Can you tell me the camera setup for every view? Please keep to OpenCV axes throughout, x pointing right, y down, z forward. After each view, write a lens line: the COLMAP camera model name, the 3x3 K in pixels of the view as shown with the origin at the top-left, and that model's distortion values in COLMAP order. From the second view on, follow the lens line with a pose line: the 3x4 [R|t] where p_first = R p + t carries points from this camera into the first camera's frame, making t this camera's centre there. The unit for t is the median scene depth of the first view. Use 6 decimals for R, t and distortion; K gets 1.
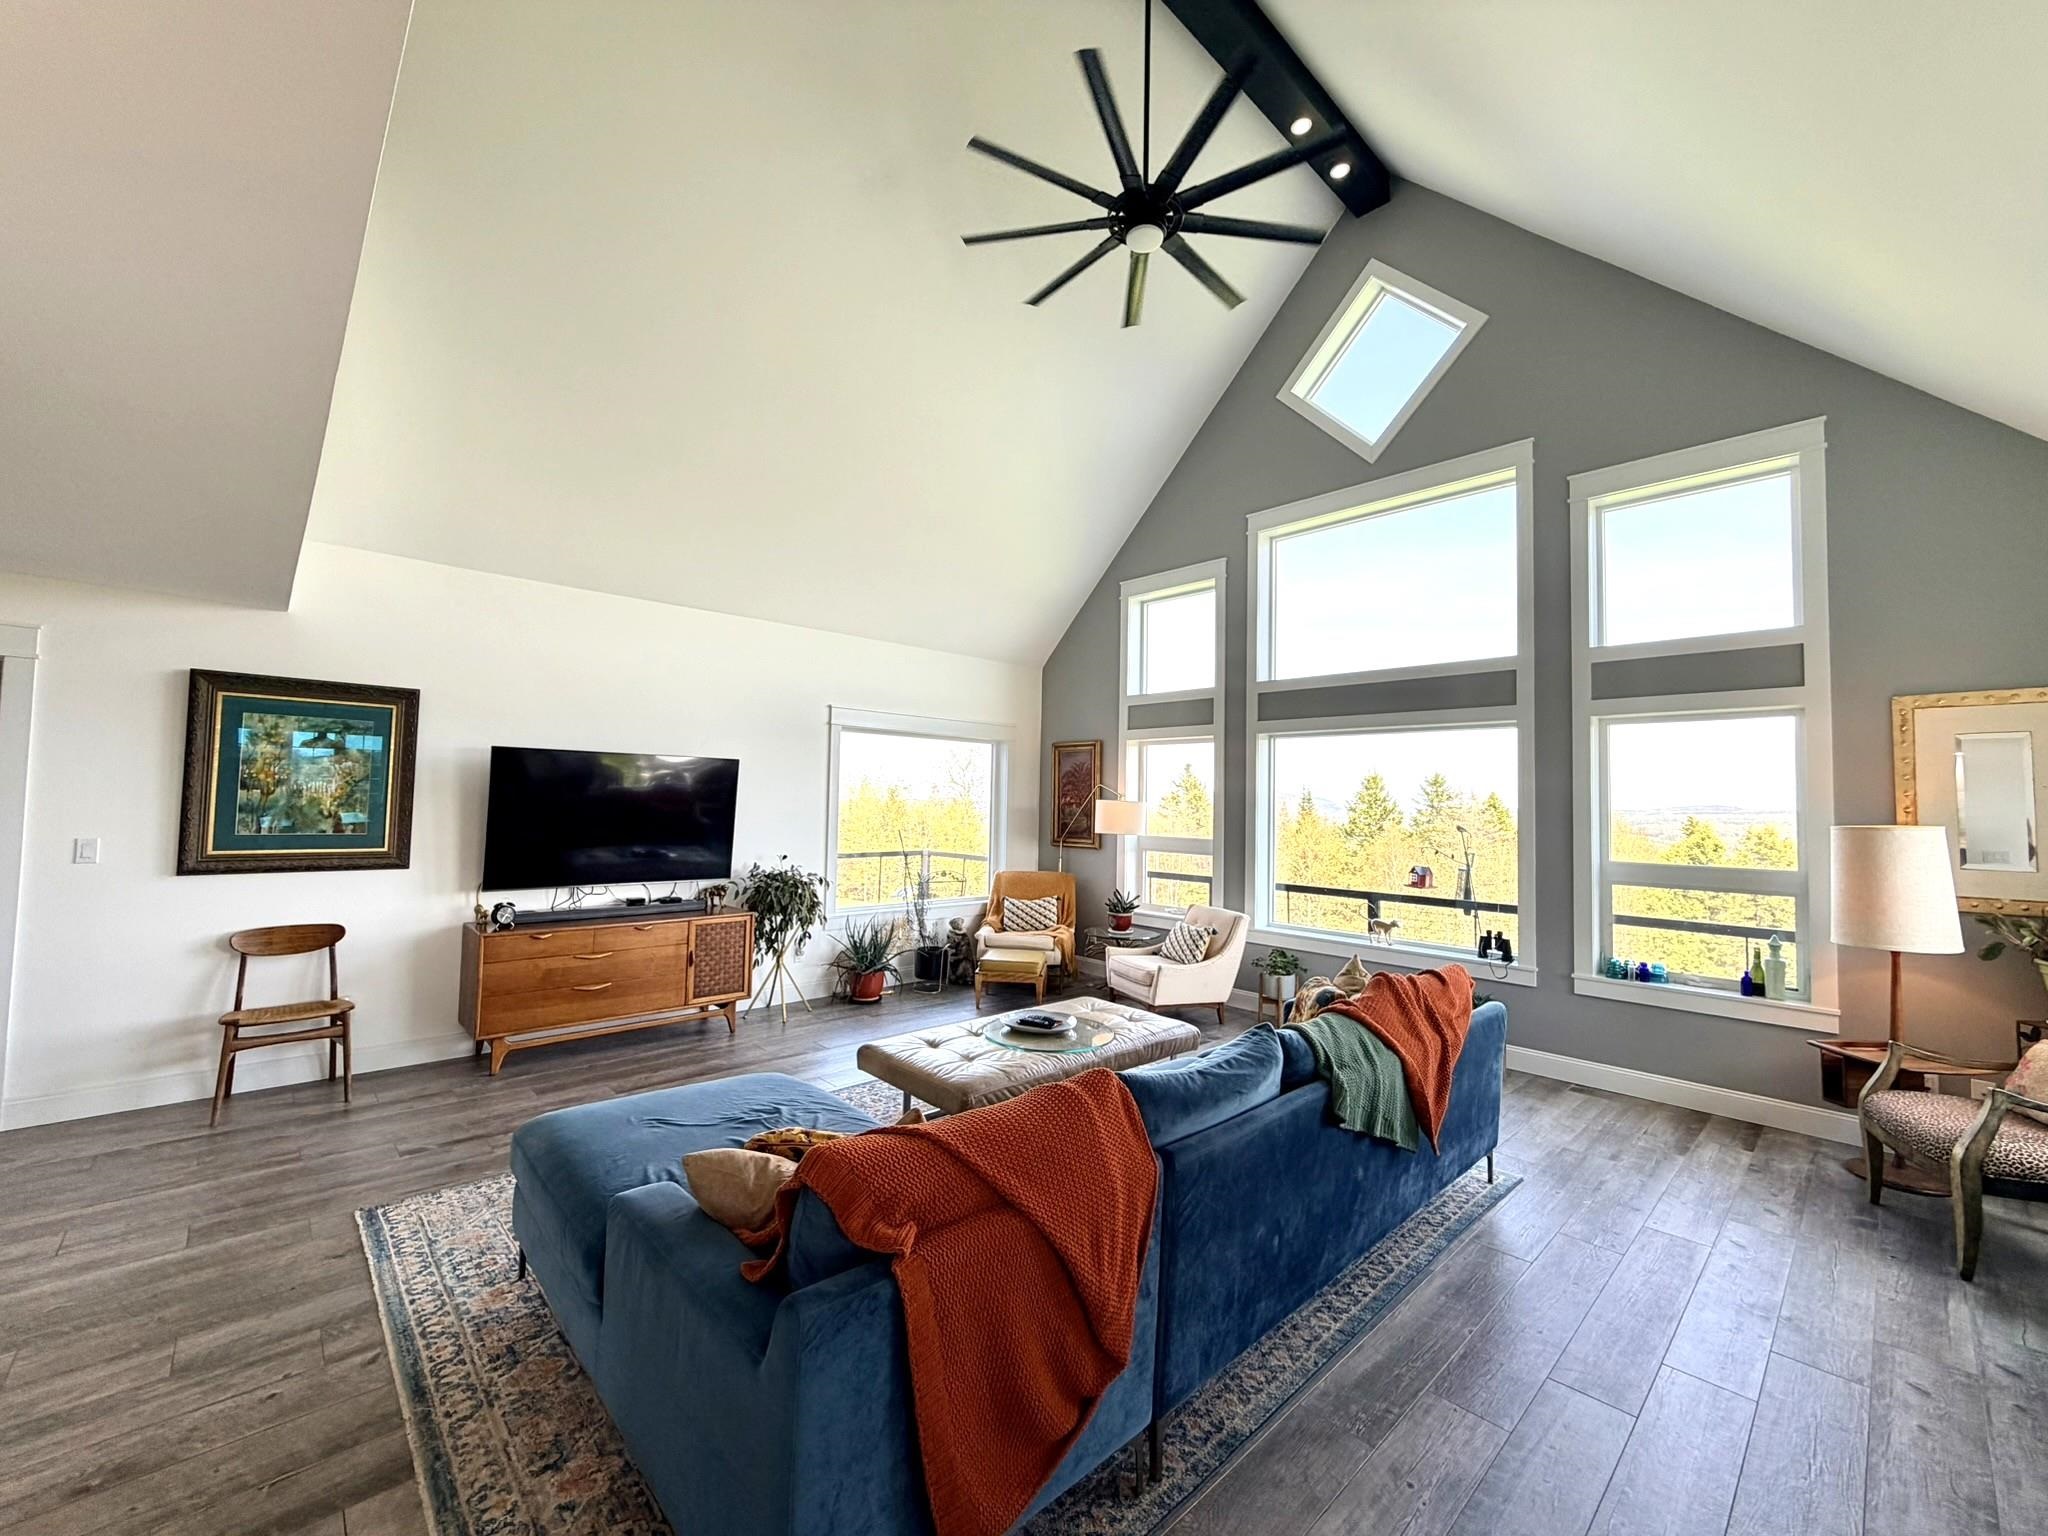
lens RADIAL K [[821.9, 0, 1019.9], [0, 821.9, 767.1], [0, 0, 1]] dist [-0.002806, -0.000005]
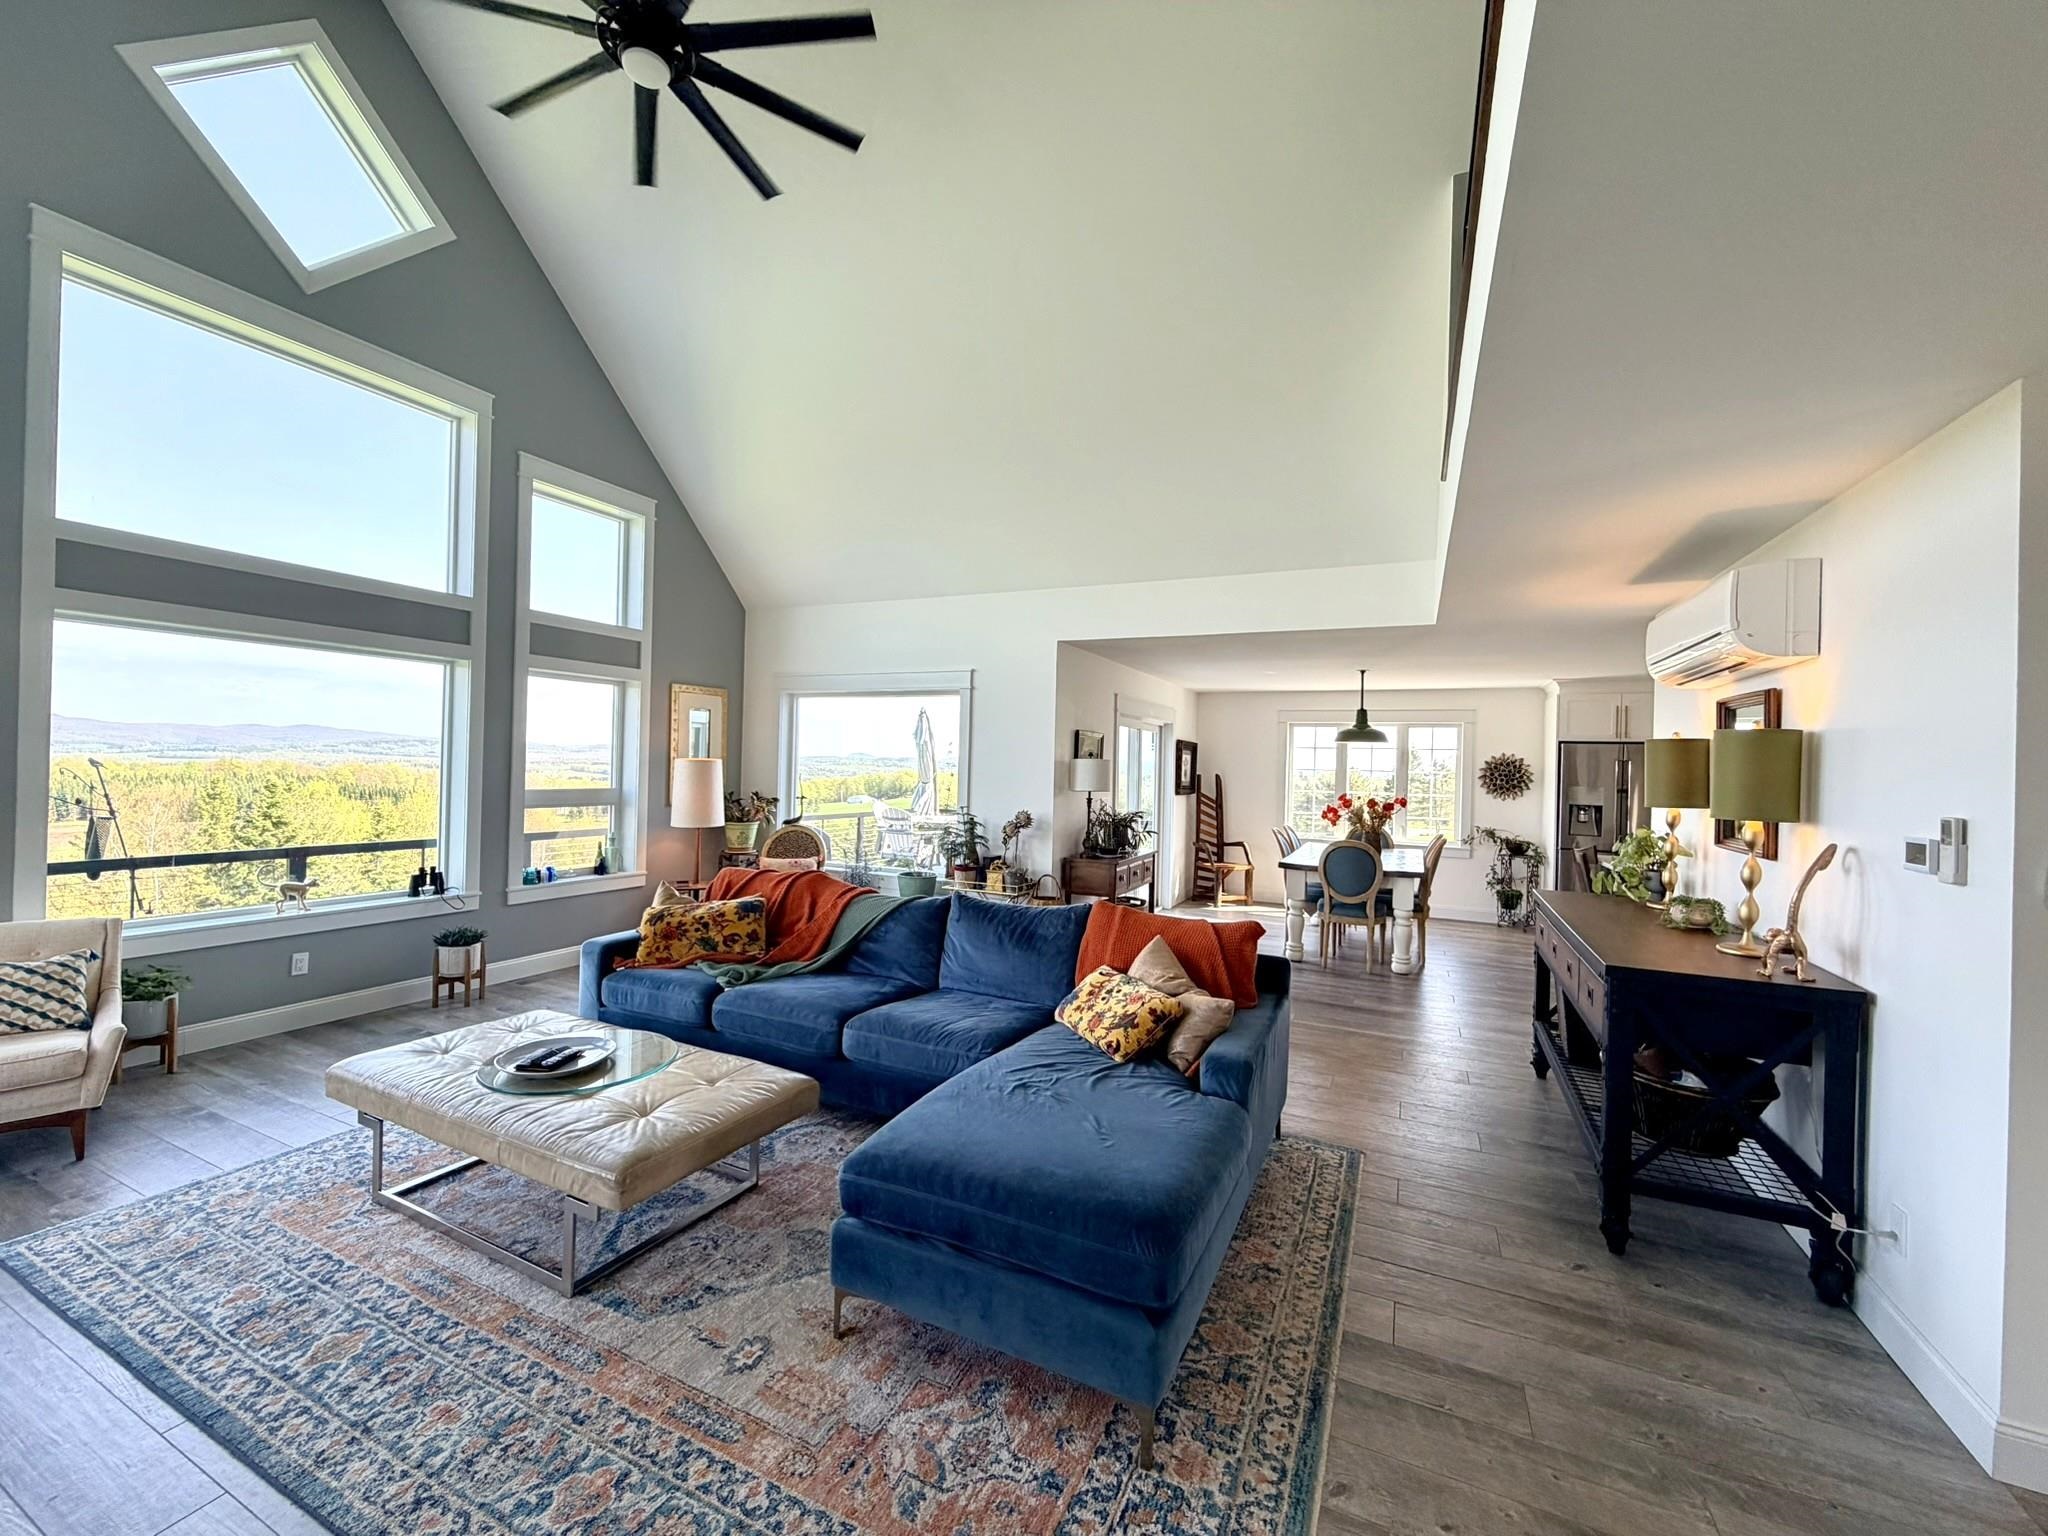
lens RADIAL K [[821.9, 0, 1021.0], [0, 821.9, 765.1], [0, 0, 1]] dist [-0.002806, -0.000005]
pose [[-0.365445, -0.027855, 0.930416, -0.652887], [-0.073288, 0.997310, 0.001072, 0.024664], [-0.927943, -0.067797, -0.366504, 0.760908]]
